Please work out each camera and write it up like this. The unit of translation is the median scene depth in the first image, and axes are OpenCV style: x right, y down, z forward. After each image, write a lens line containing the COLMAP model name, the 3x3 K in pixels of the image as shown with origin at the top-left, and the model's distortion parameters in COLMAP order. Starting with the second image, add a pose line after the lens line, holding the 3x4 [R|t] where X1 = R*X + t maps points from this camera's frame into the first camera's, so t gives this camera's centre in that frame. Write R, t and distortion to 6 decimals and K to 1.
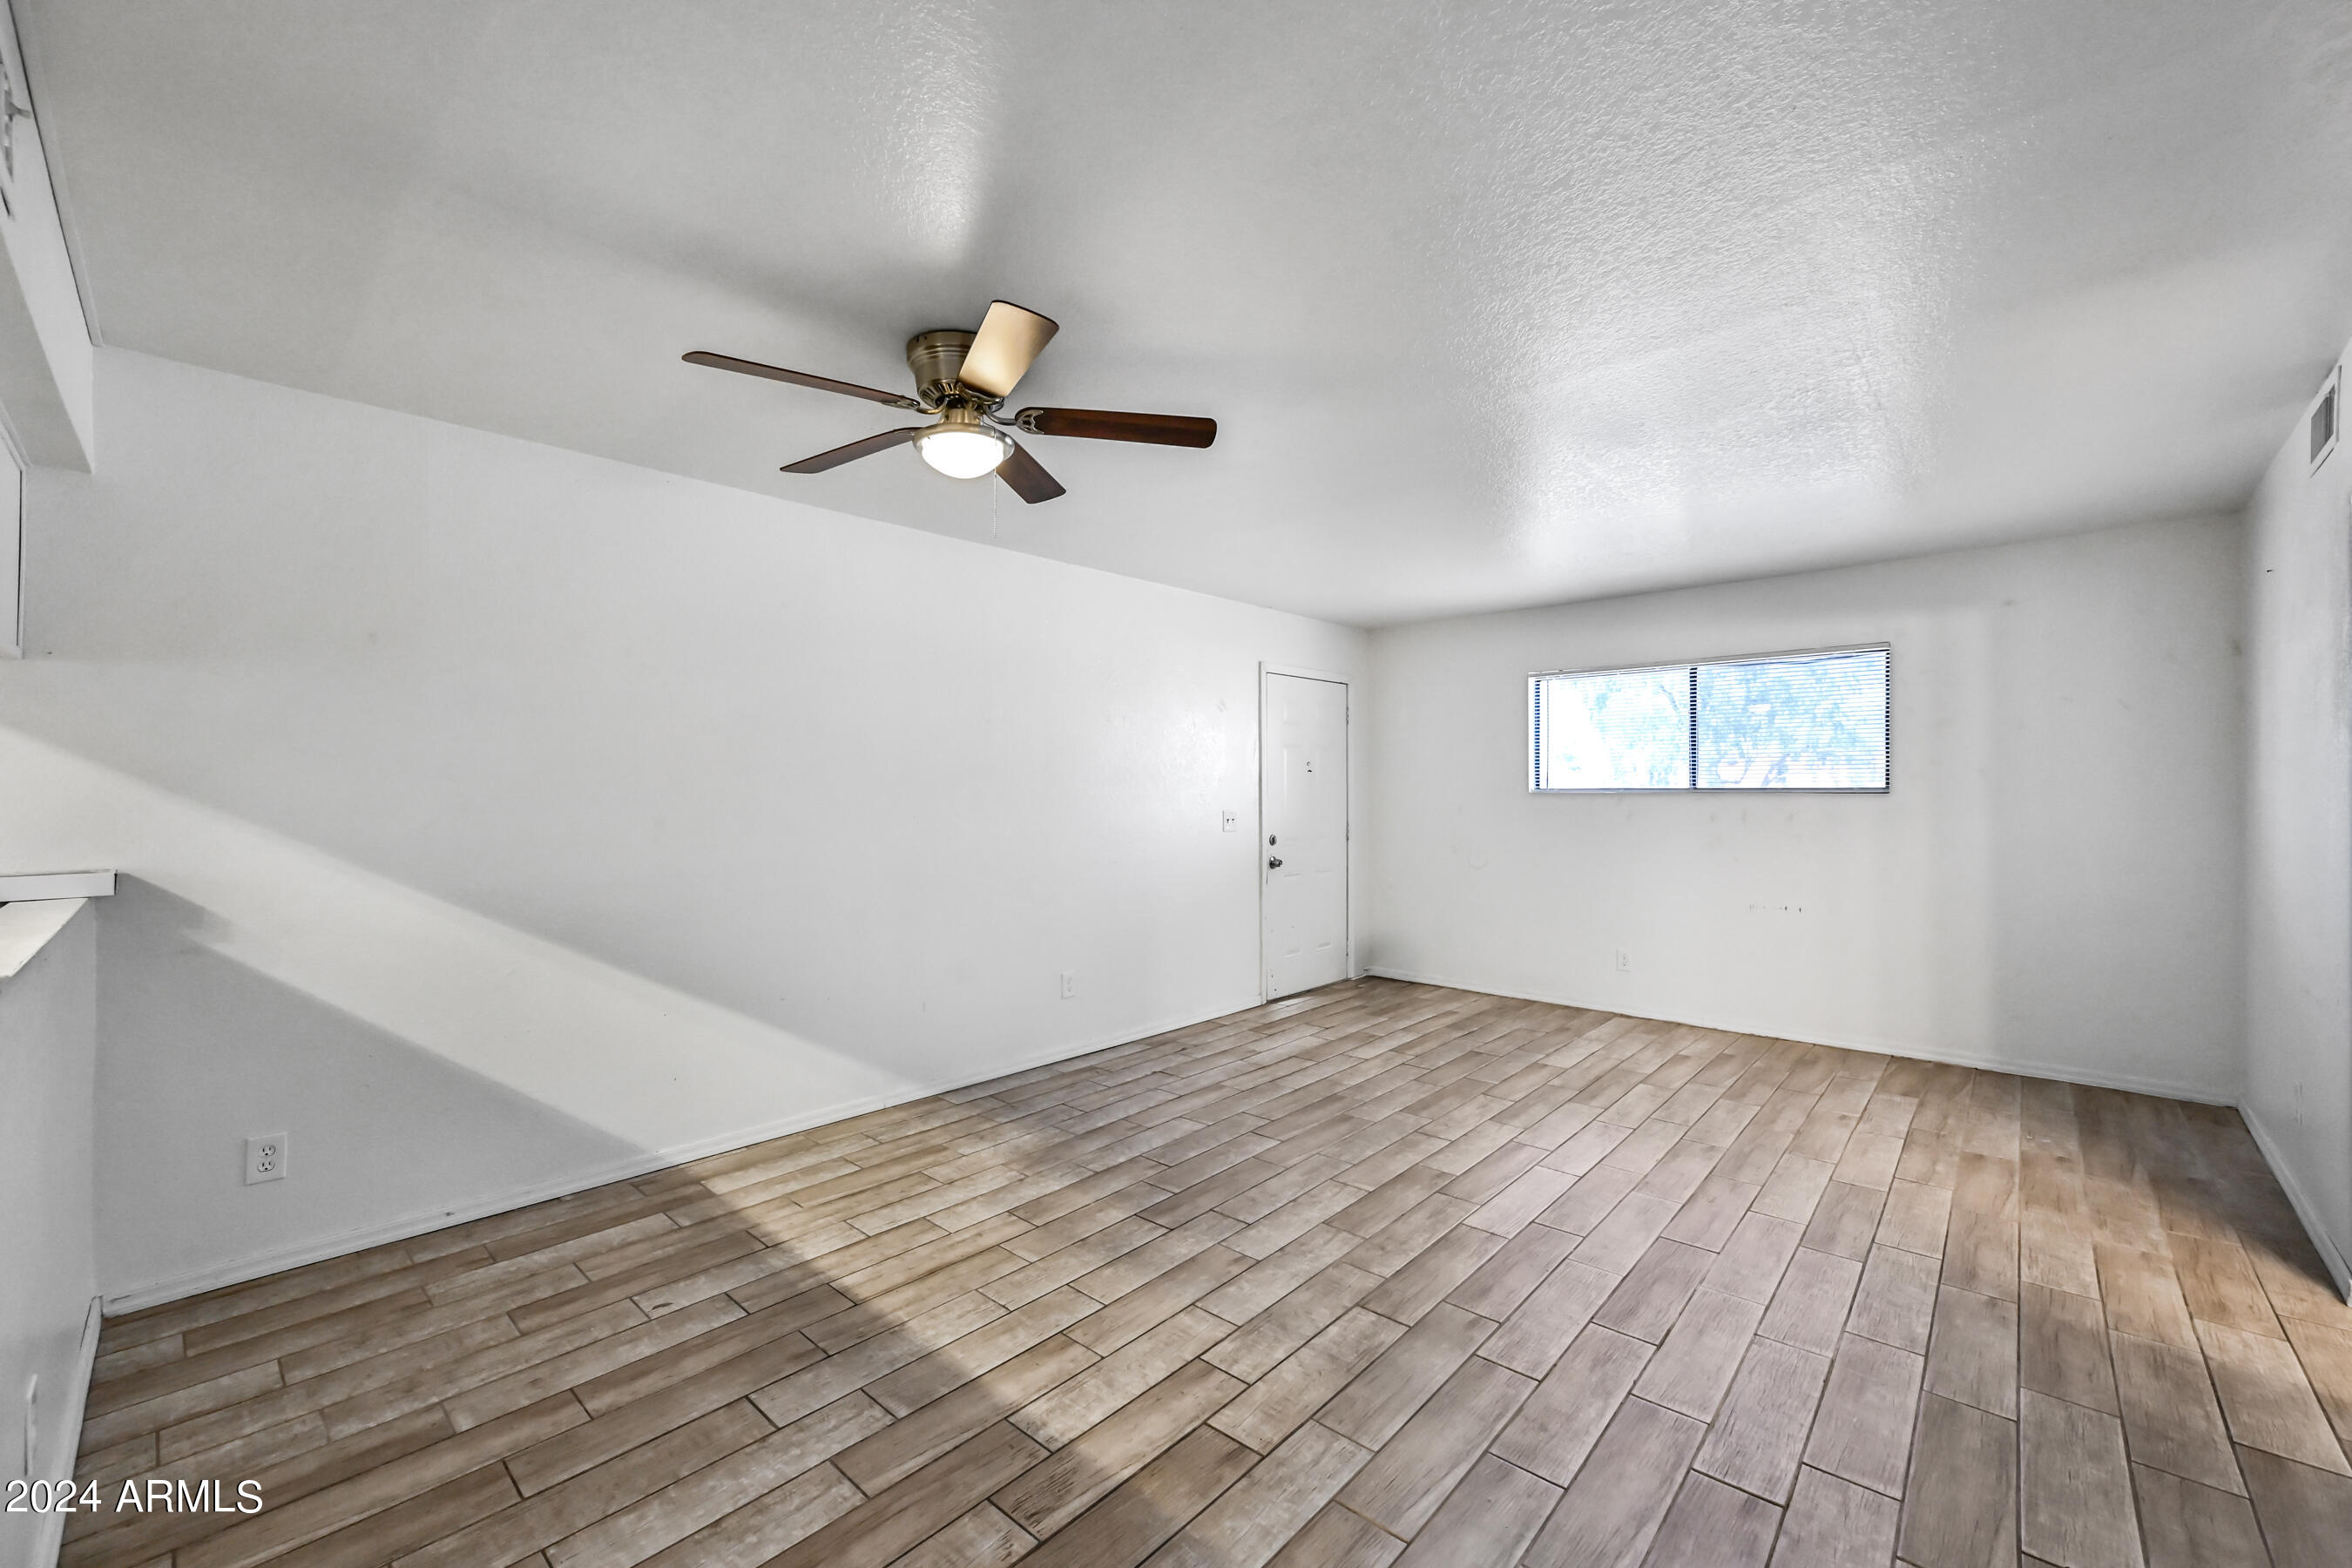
lens RADIAL K [[912.9, 0, 1199.9], [0, 912.9, 785.3], [0, 0, 1]] dist [0.000325, 0.000154]
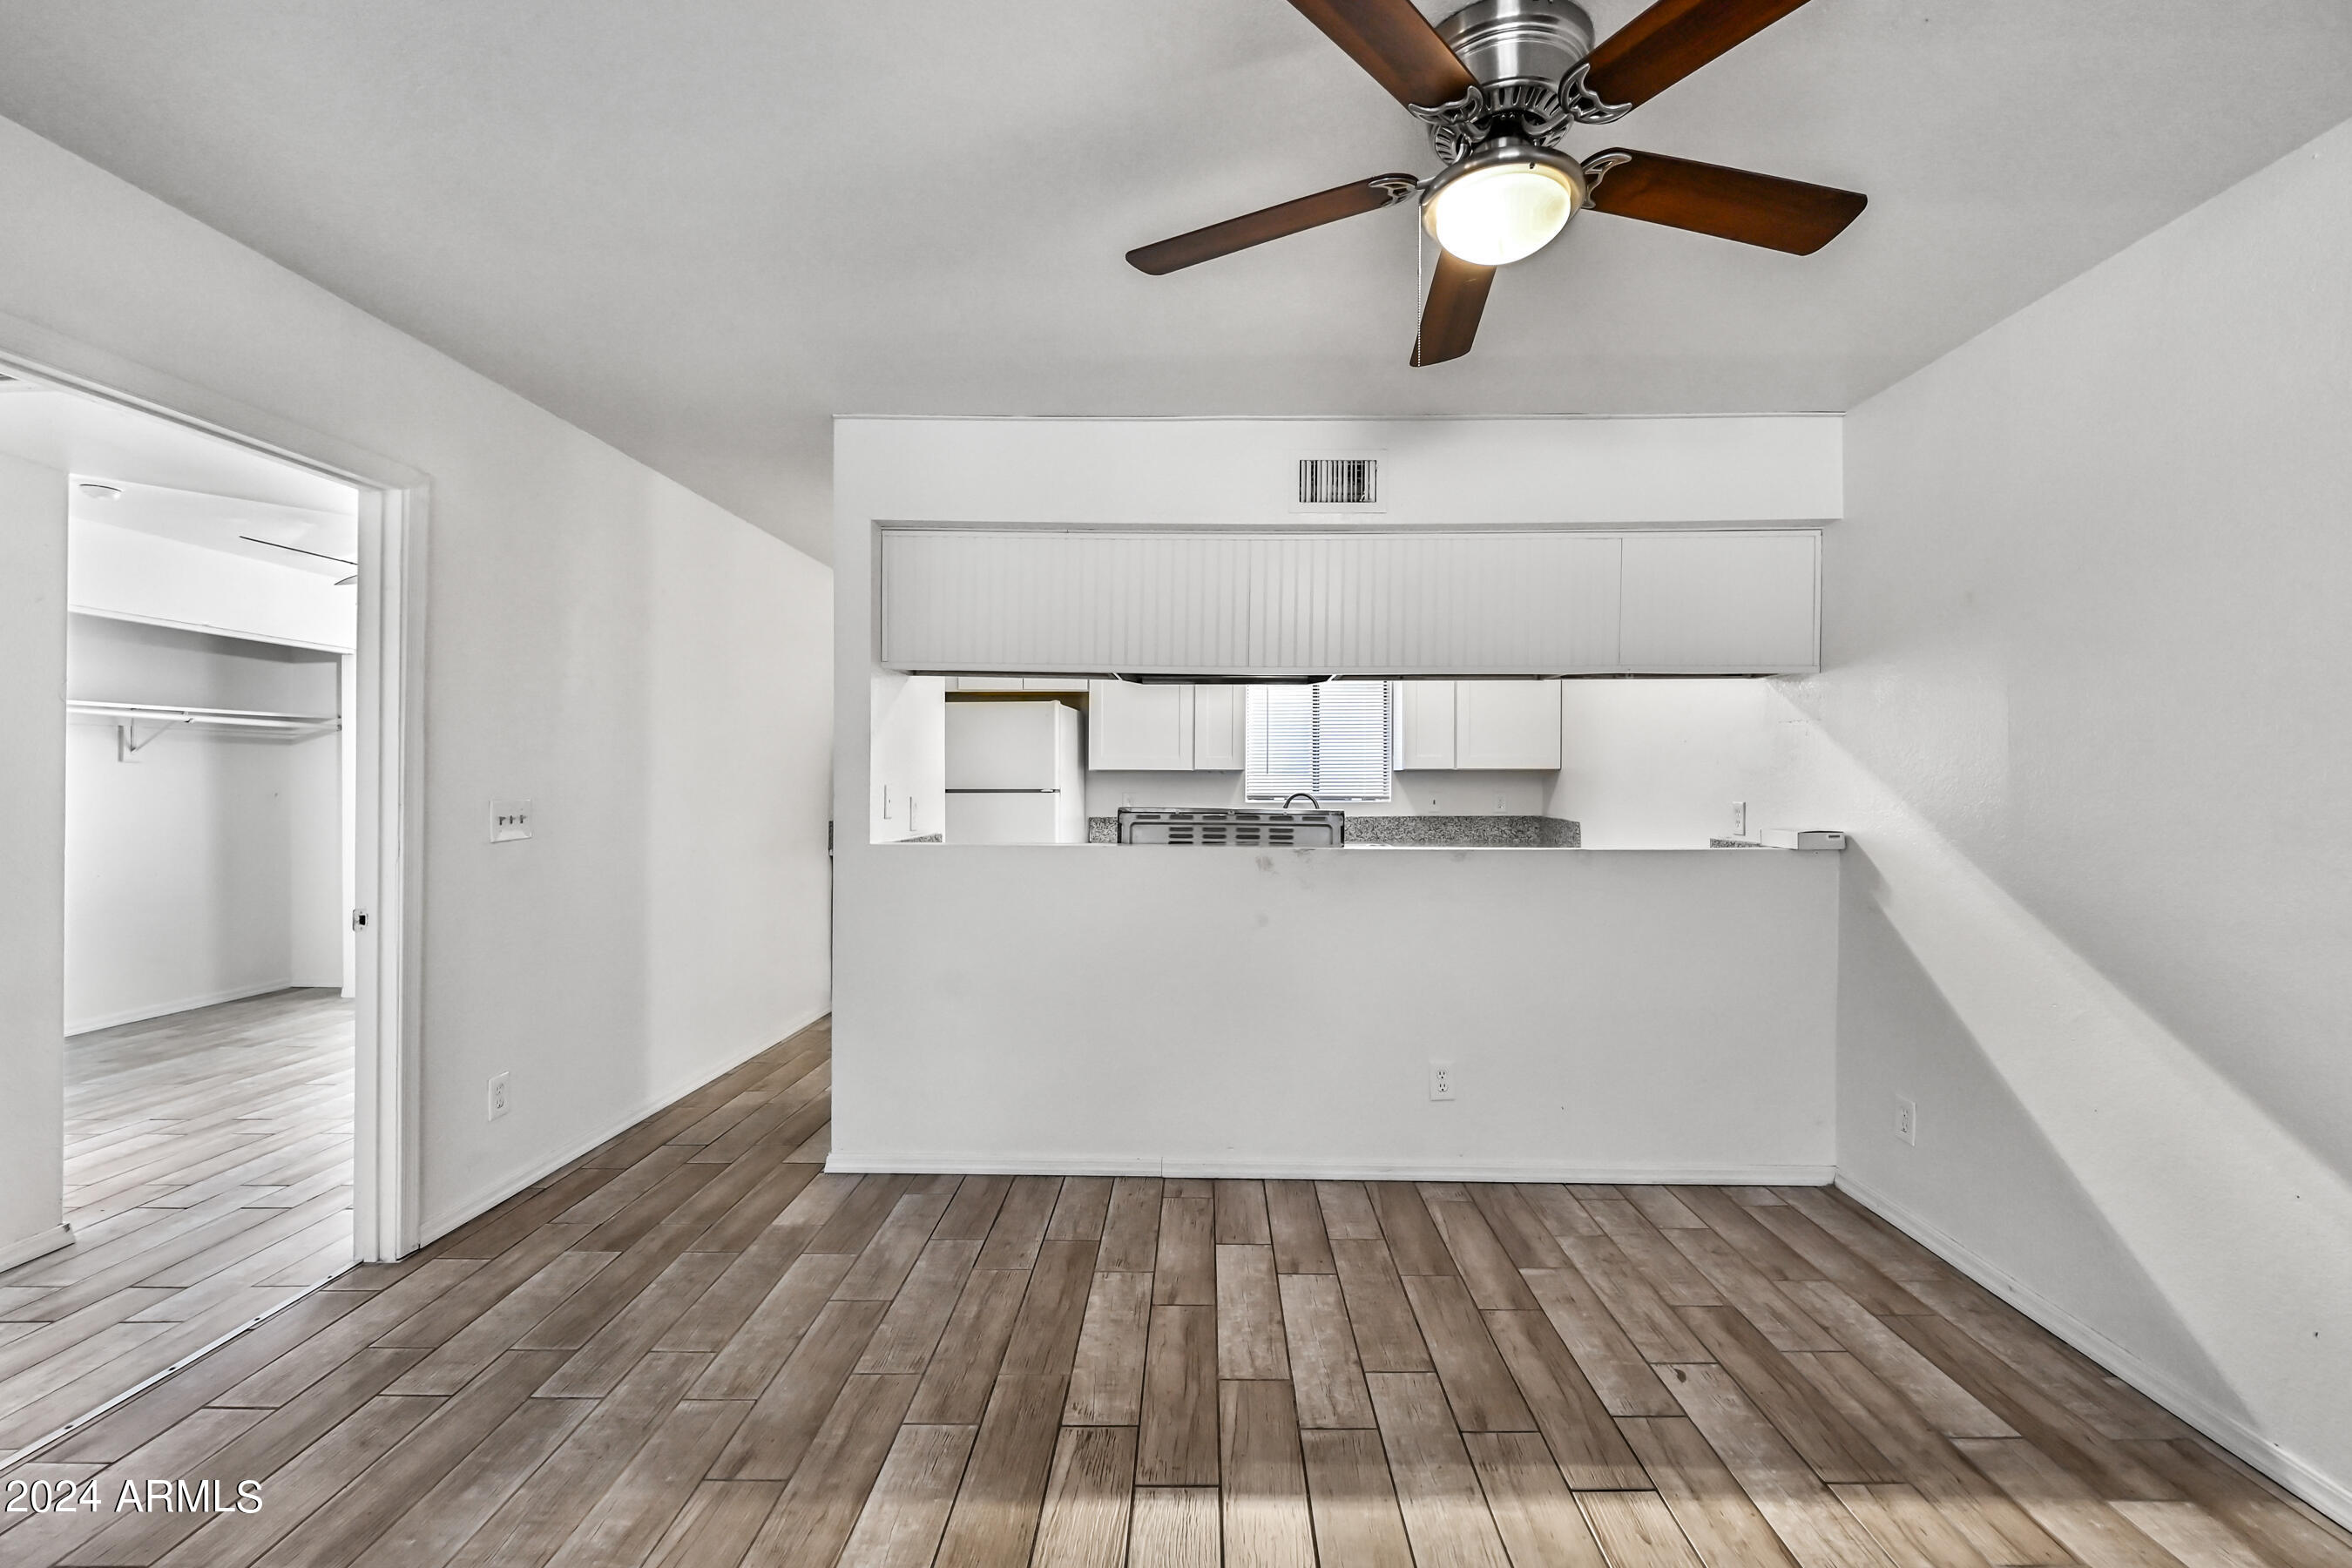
lens RADIAL K [[962.4, 0, 1193.7], [0, 962.4, 783.8], [0, 0, 1]] dist [-0.008291, 0.000129]
pose [[-0.751941, 0.004743, -0.659214, 0.281798], [0.001922, 0.999986, 0.005003, 0.015769], [0.659228, 0.002495, -0.751939, 1.169838]]
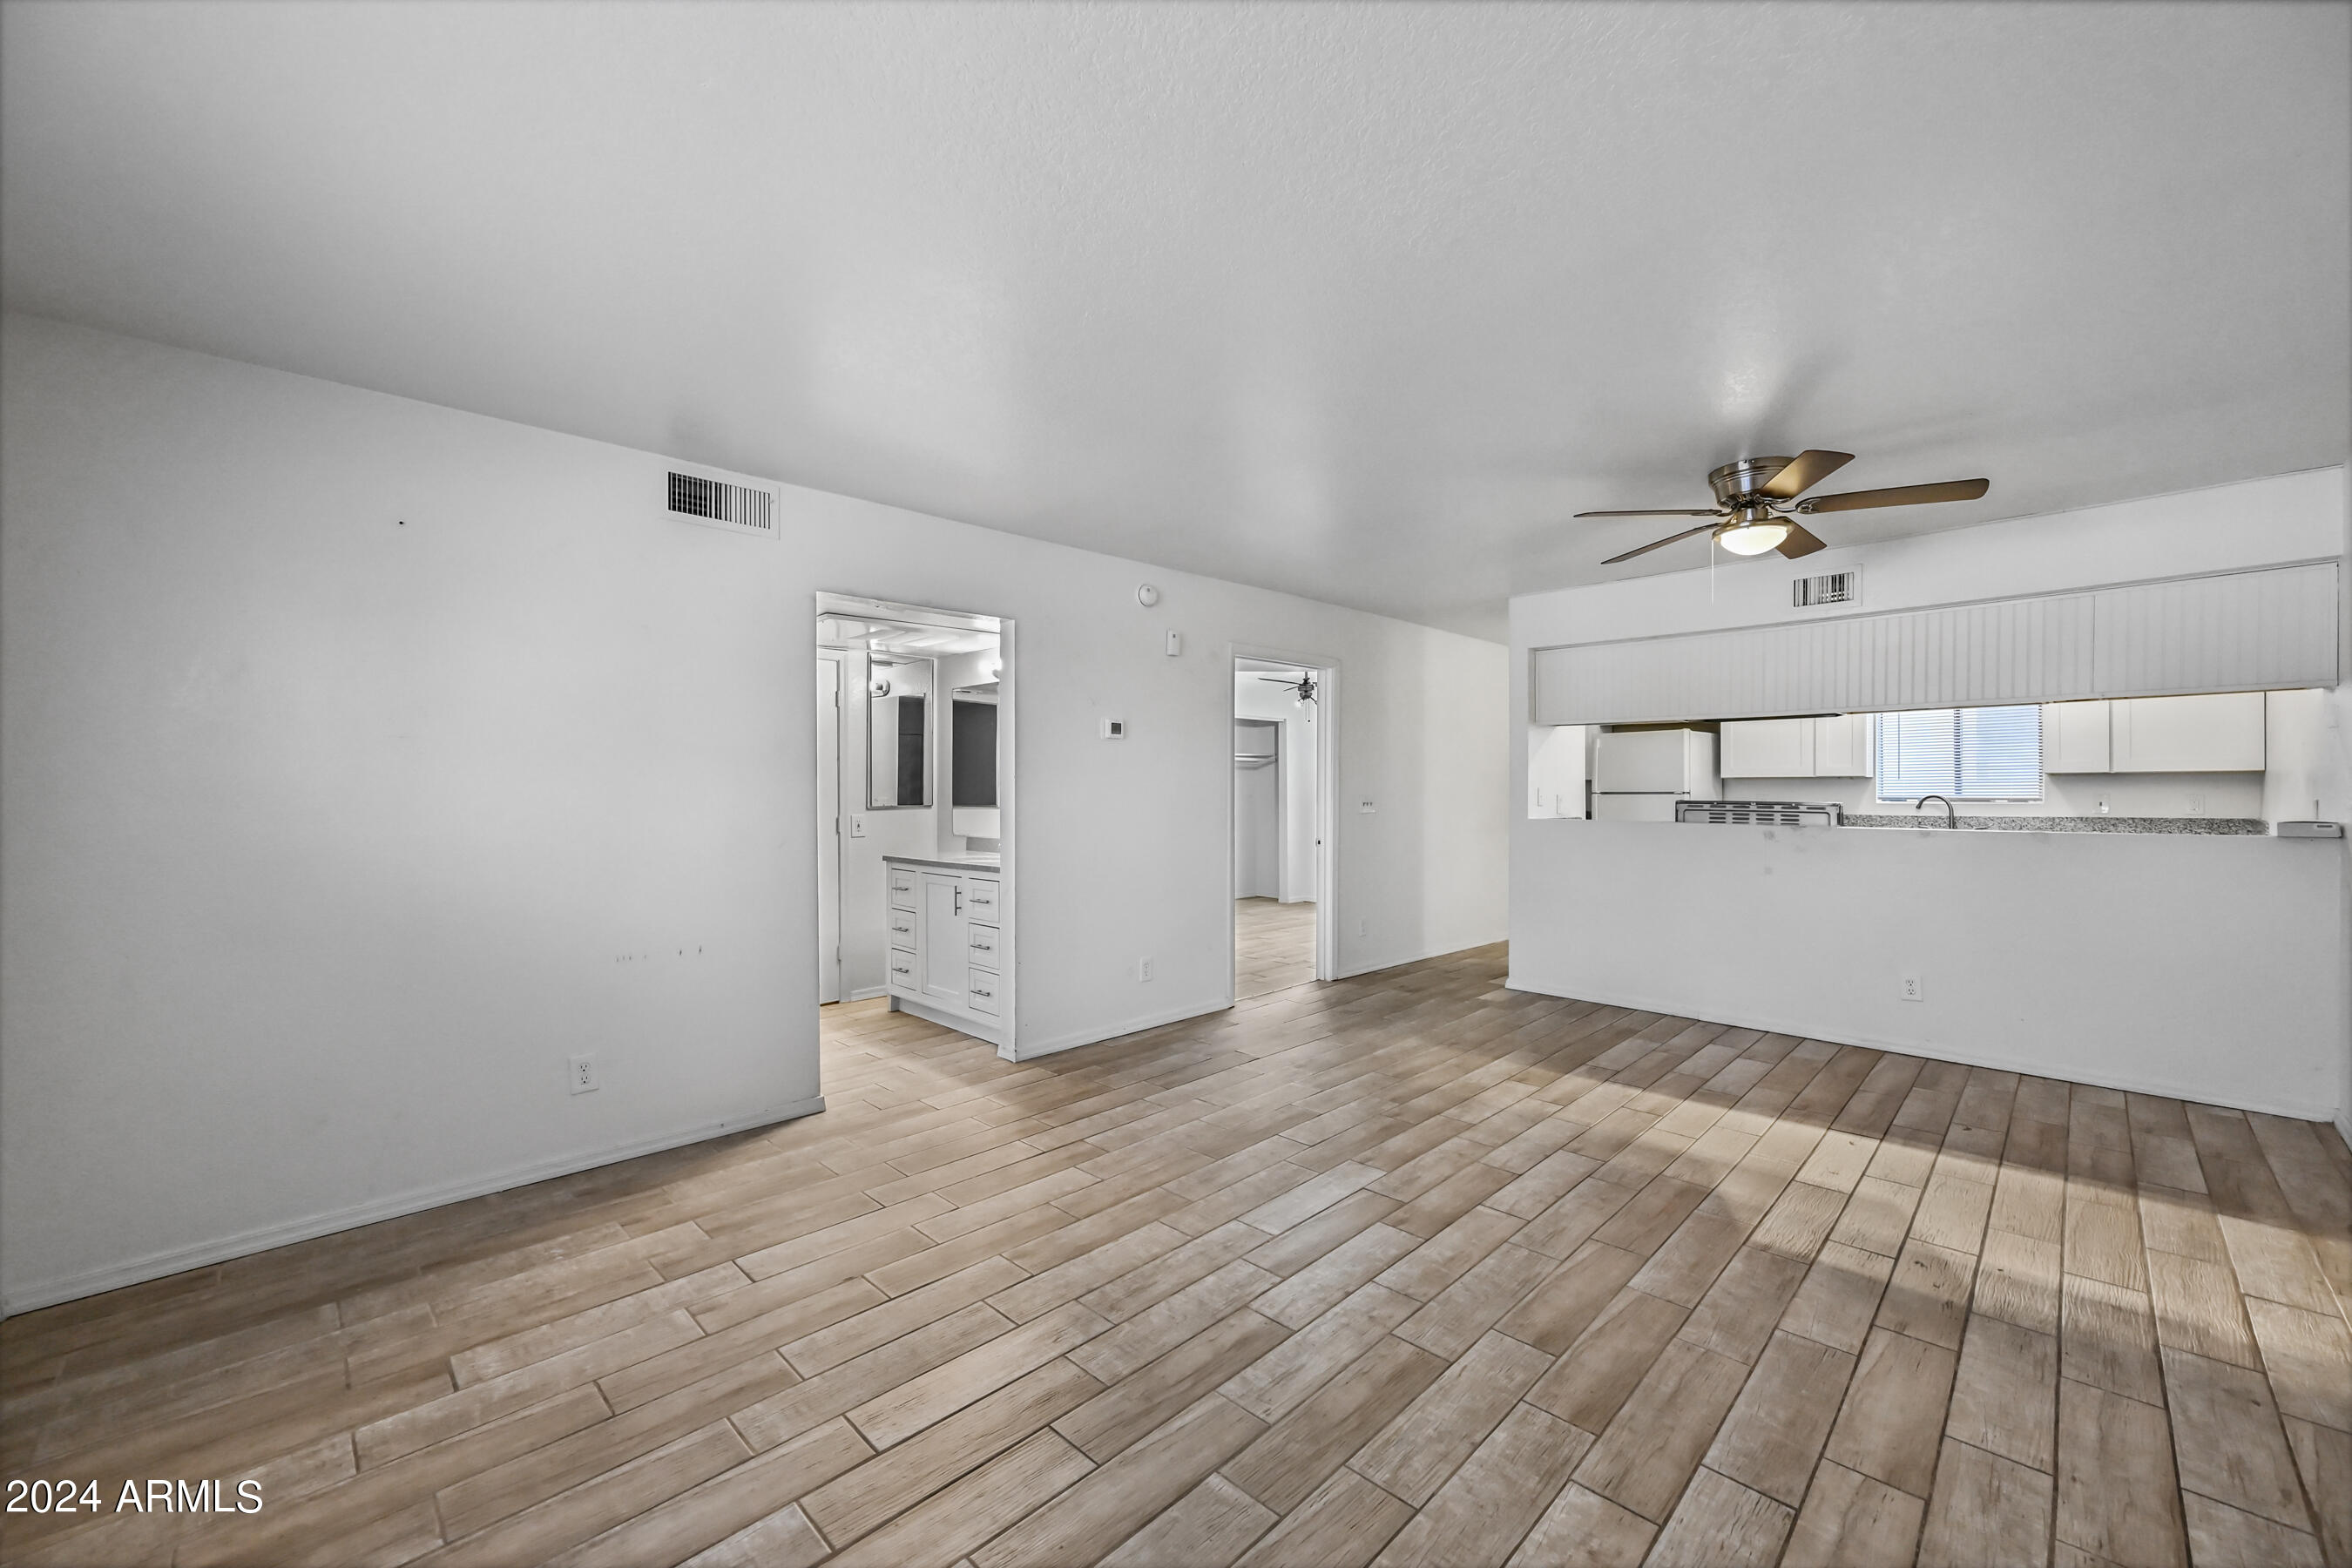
lens RADIAL K [[921.9, 0, 1172.0], [0, 921.9, 784.7], [0, 0, 1]] dist [-0.000398, -0.000069]
pose [[-0.997832, 0.006328, 0.065509, 0.480697], [0.005762, 0.999944, -0.008823, 0.028996], [-0.065561, -0.008426, -0.997813, 2.167247]]
